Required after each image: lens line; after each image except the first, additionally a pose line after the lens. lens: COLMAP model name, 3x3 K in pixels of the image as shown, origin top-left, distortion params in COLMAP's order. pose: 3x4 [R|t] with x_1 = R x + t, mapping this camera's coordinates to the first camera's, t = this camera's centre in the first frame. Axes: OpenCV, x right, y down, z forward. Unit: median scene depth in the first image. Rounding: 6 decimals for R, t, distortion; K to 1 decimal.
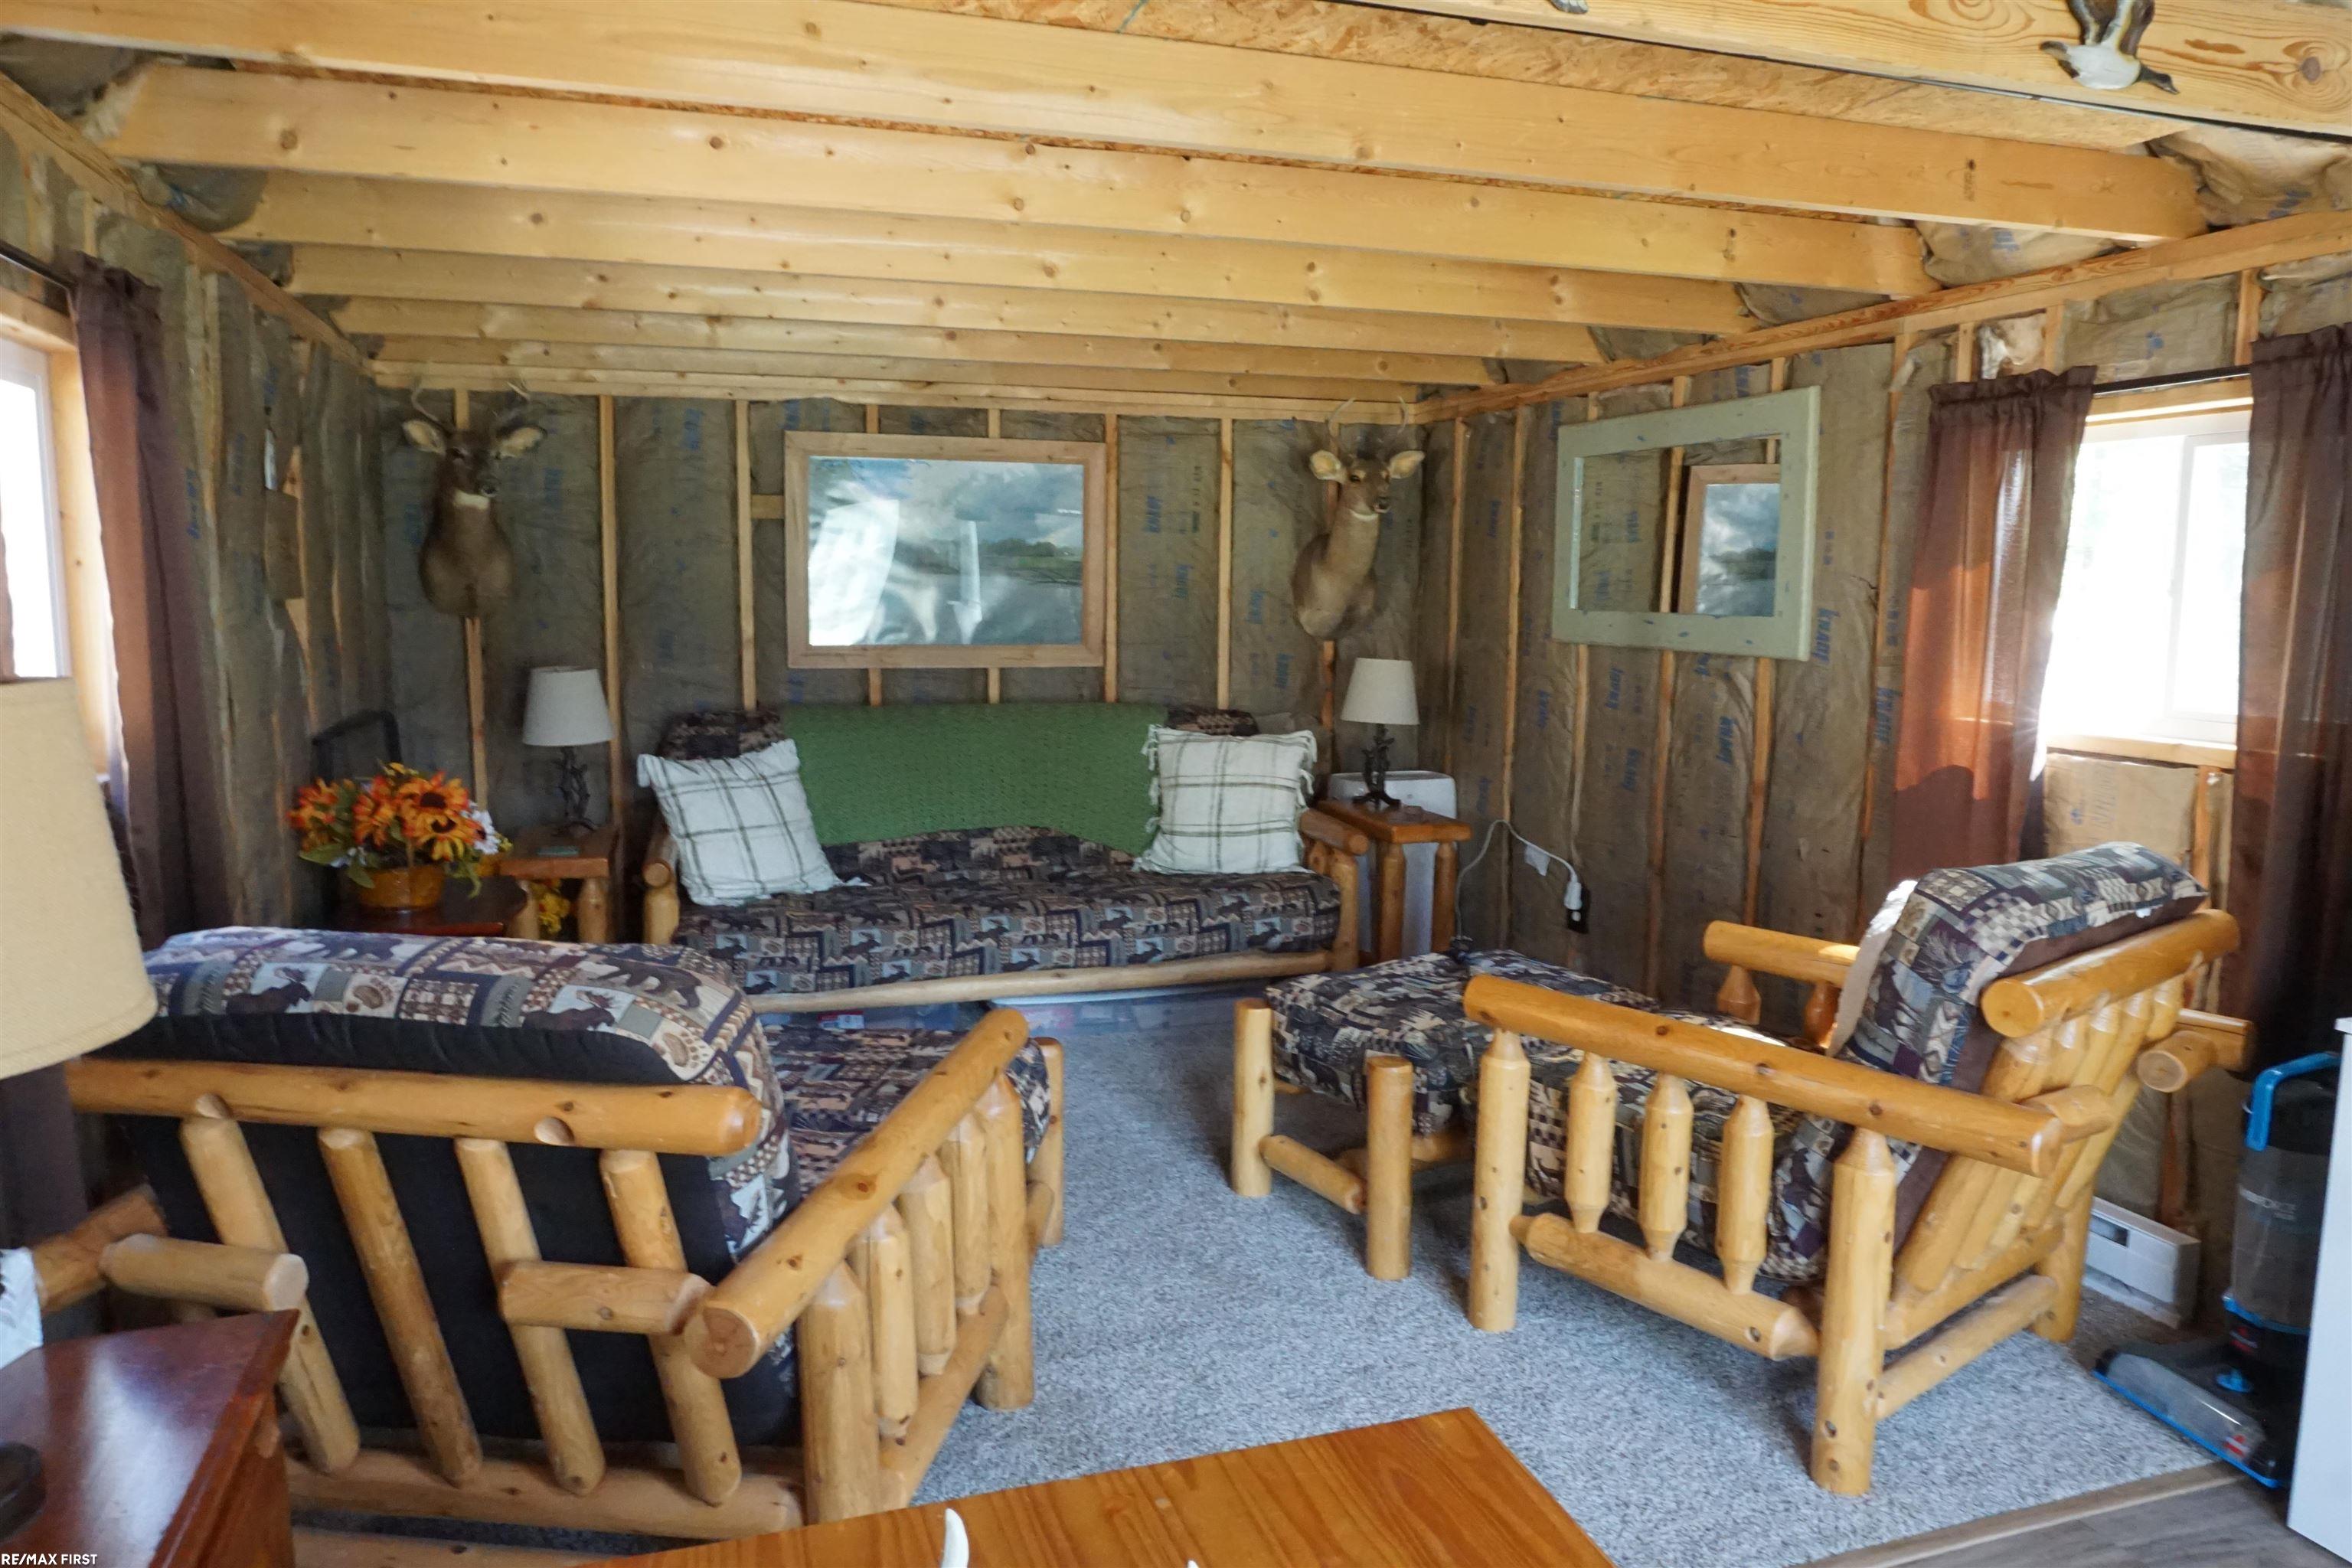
lens RADIAL K [[1595.3, 0, 1173.8], [0, 1595.3, 768.4], [0, 0, 1]] dist [-0.068115, 0.045538]
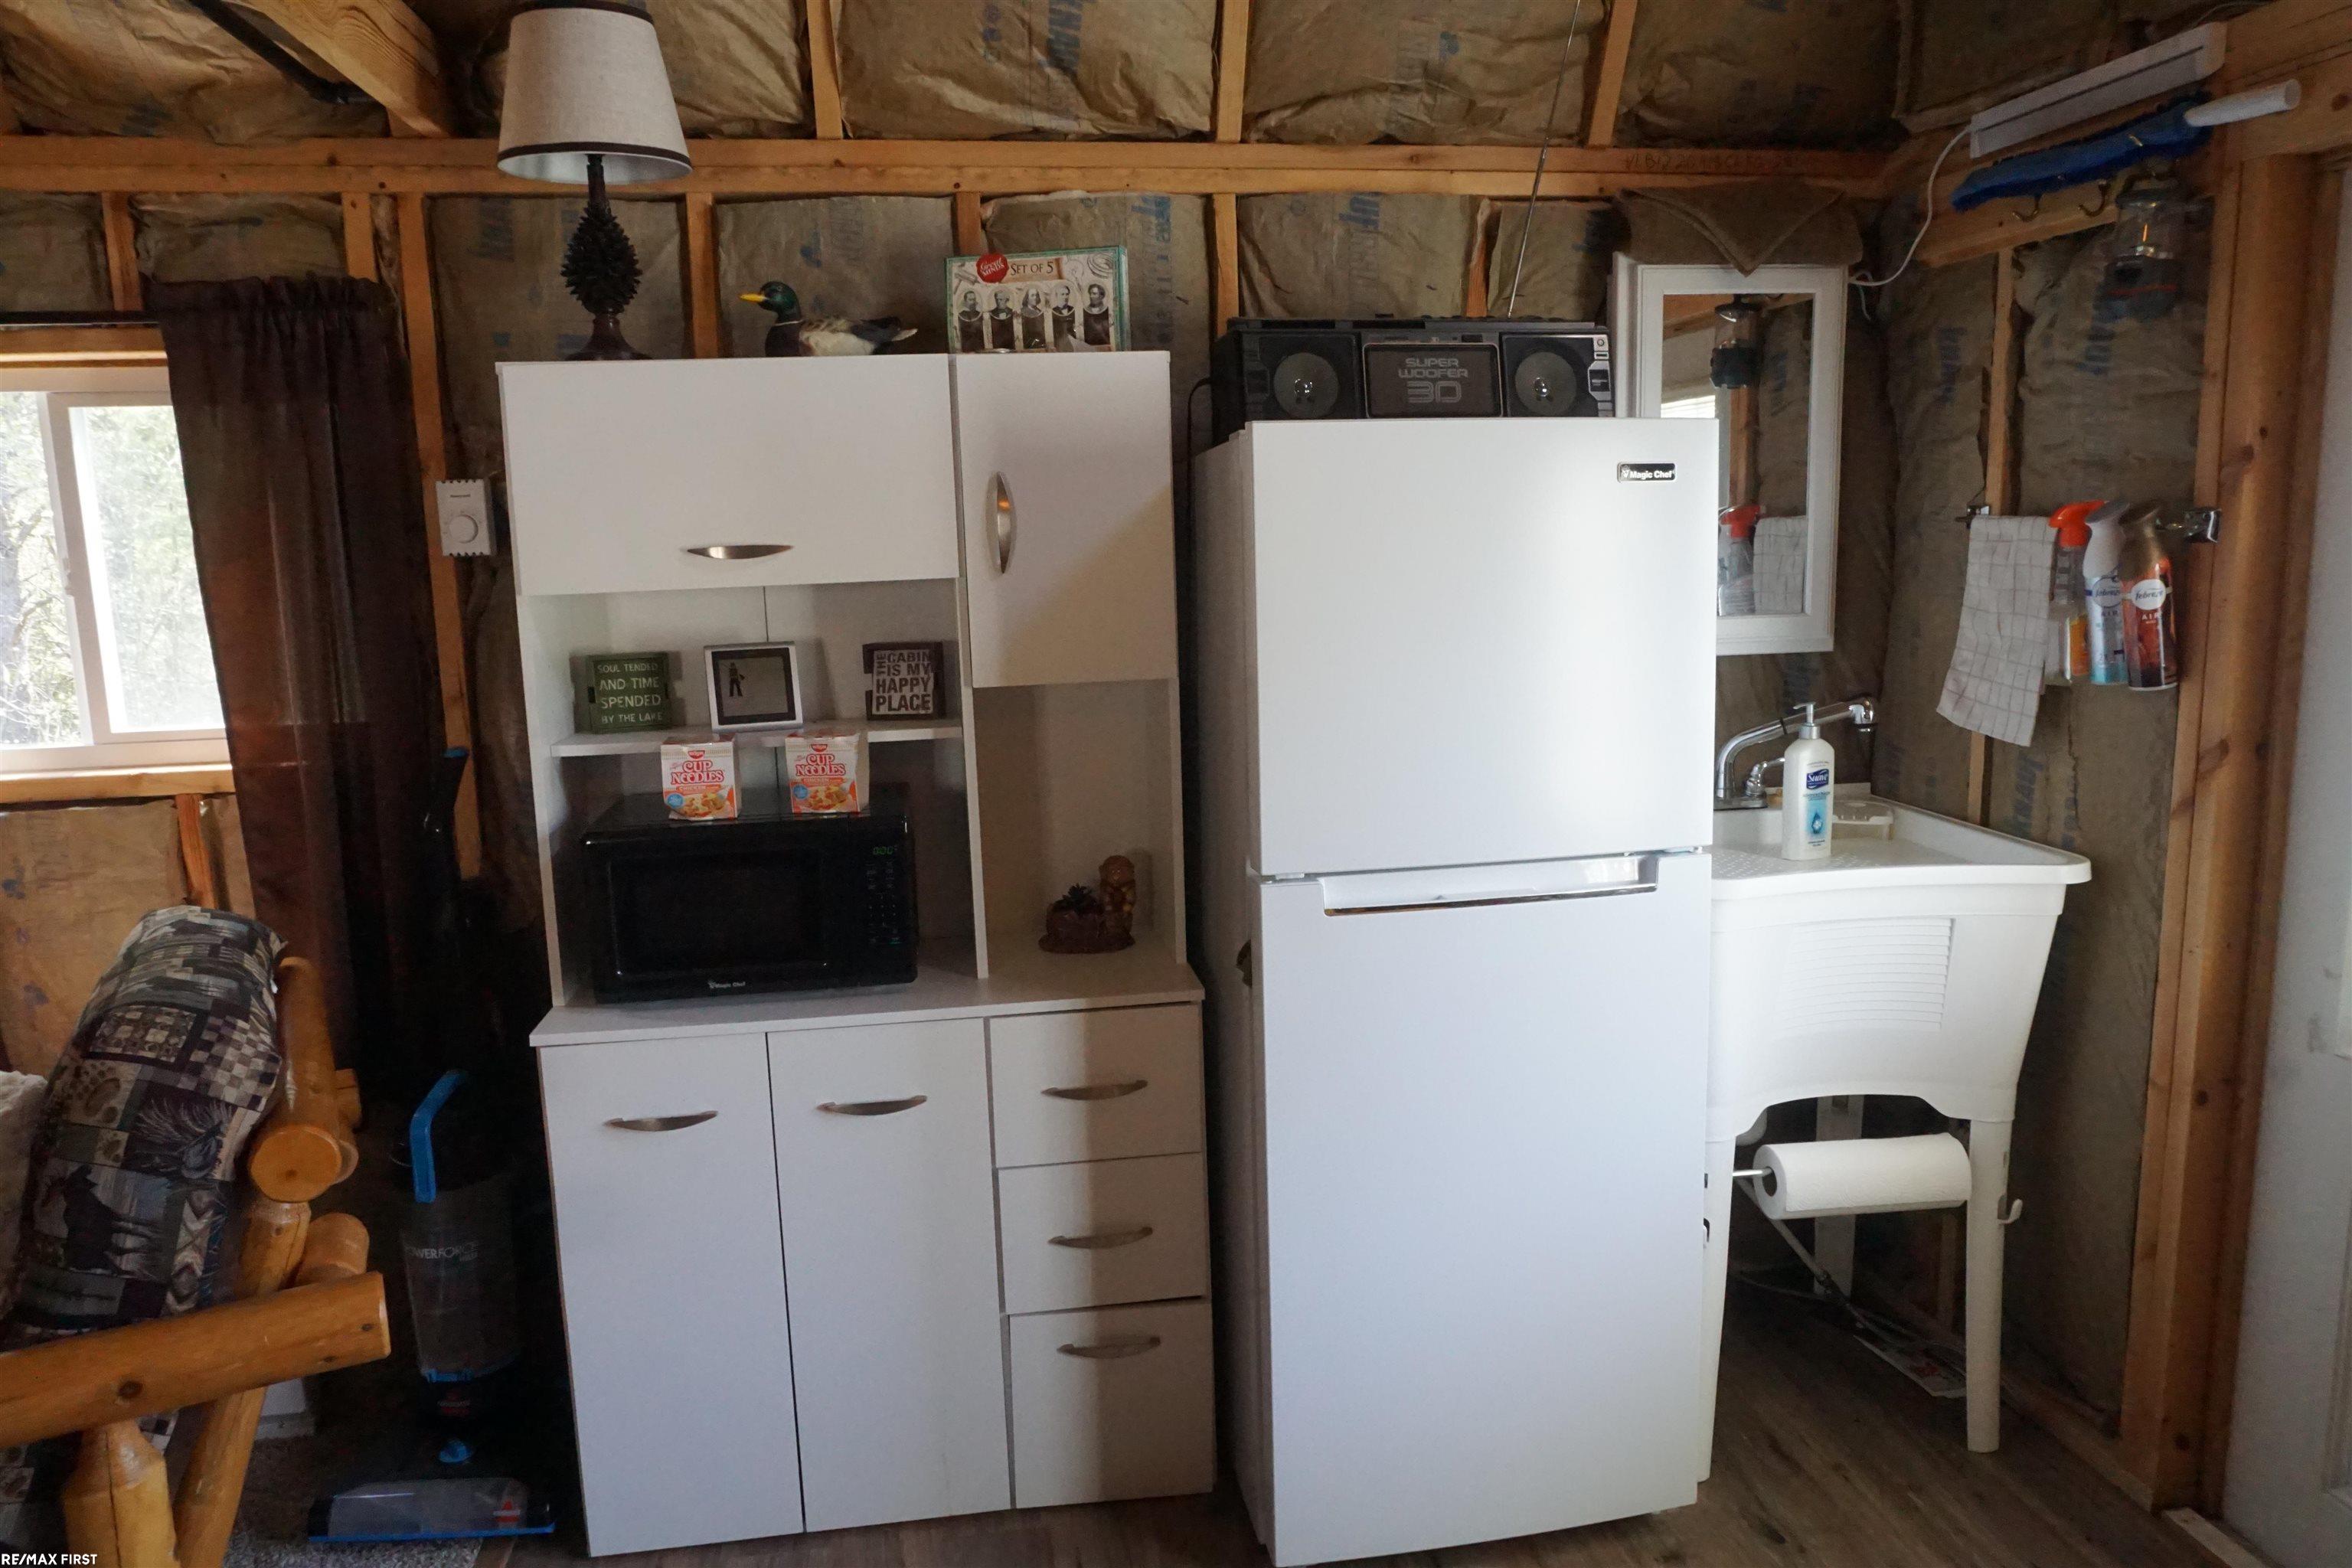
lens RADIAL K [[1595.3, 0, 1173.8], [0, 1595.3, 768.4], [0, 0, 1]] dist [-0.068115, 0.045538]
pose [[0.163930, -0.160854, 0.973269, -0.078268], [0.146593, 0.979634, 0.137215, -0.064674], [-0.975519, 0.120181, 0.184172, 0.407507]]
